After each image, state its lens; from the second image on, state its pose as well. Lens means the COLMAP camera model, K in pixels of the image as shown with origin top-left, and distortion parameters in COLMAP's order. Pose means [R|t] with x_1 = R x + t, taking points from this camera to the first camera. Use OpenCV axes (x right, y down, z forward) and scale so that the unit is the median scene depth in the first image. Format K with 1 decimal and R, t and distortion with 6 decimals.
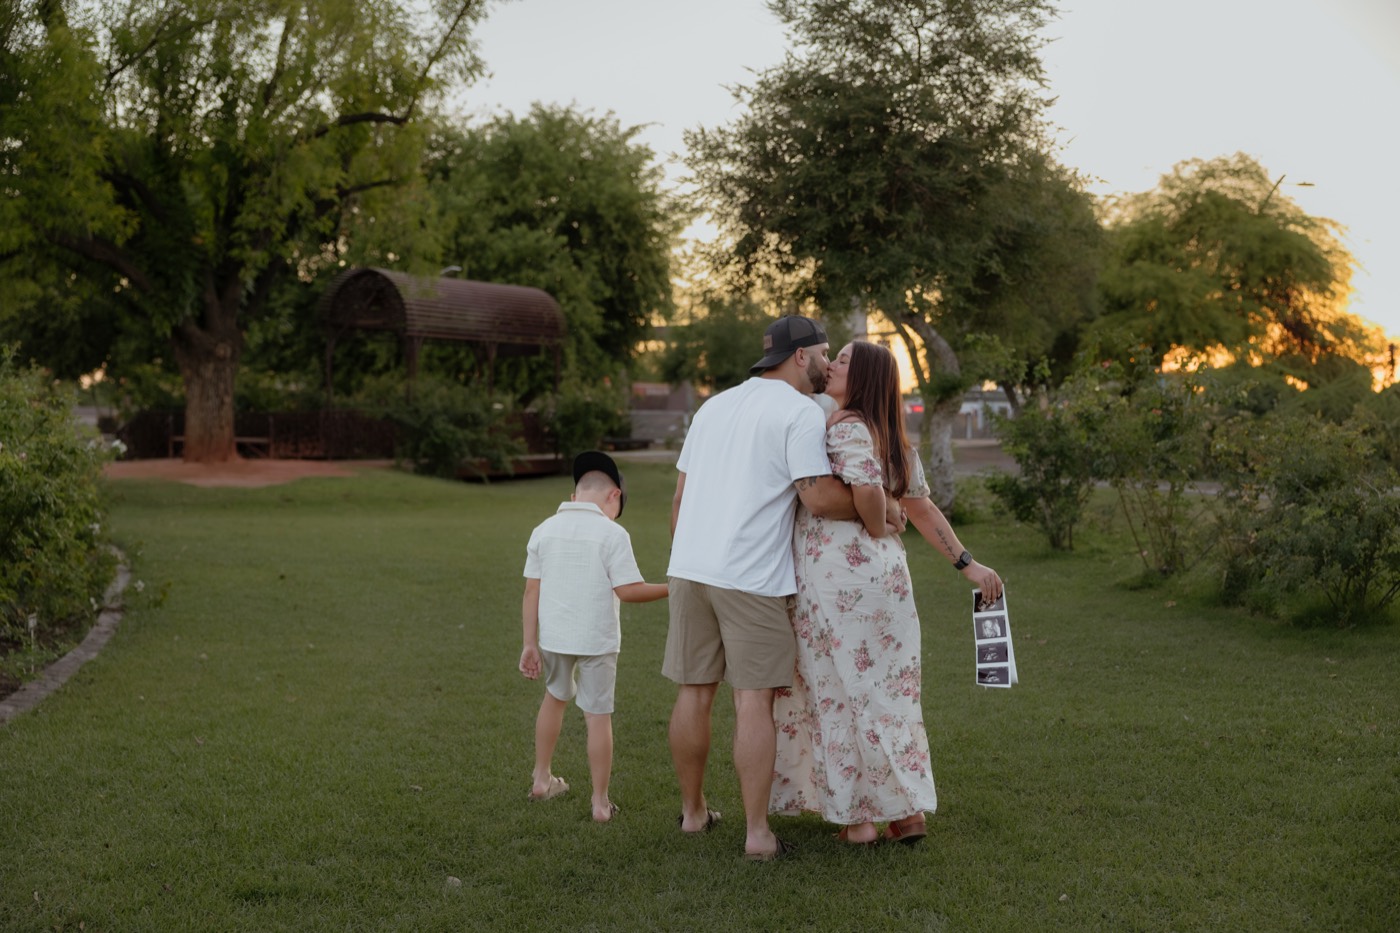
lens RADIAL K [[1837.3, 0, 700.0], [0, 1837.3, 466.5], [0, 0, 1]] dist [-0.003642, 0.001330]
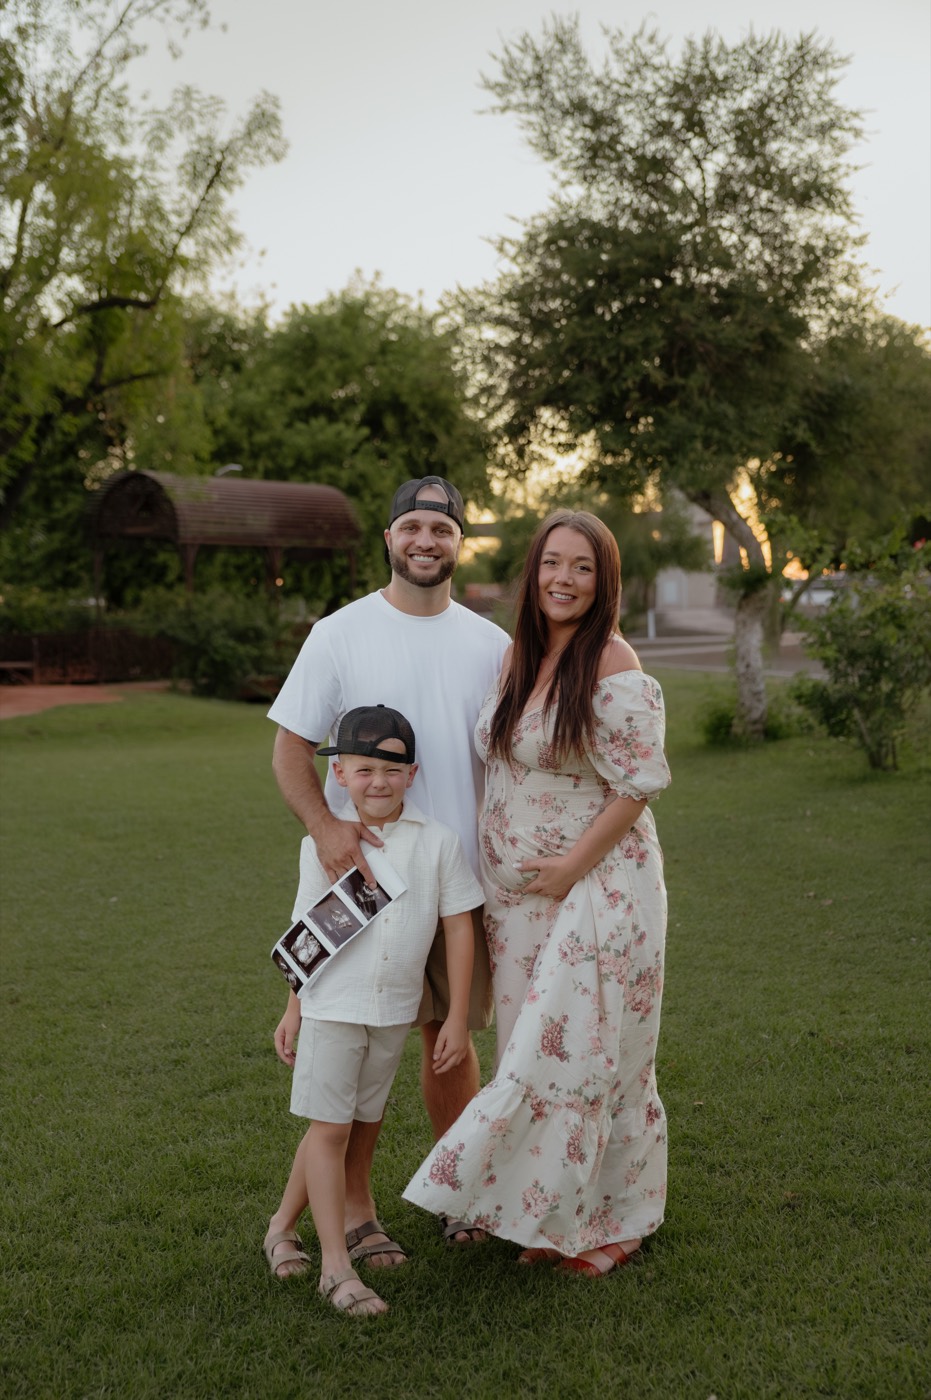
lens RADIAL K [[1890.6, 0, 465.5], [0, 1890.6, 700.0], [0, 0, 1]] dist [0.000528, -0.440744]
pose [[0.997630, -0.035069, -0.059197, 0.049850], [0.036091, 0.999216, 0.016285, -0.006143], [0.058579, -0.018383, 0.998113, 0.110665]]
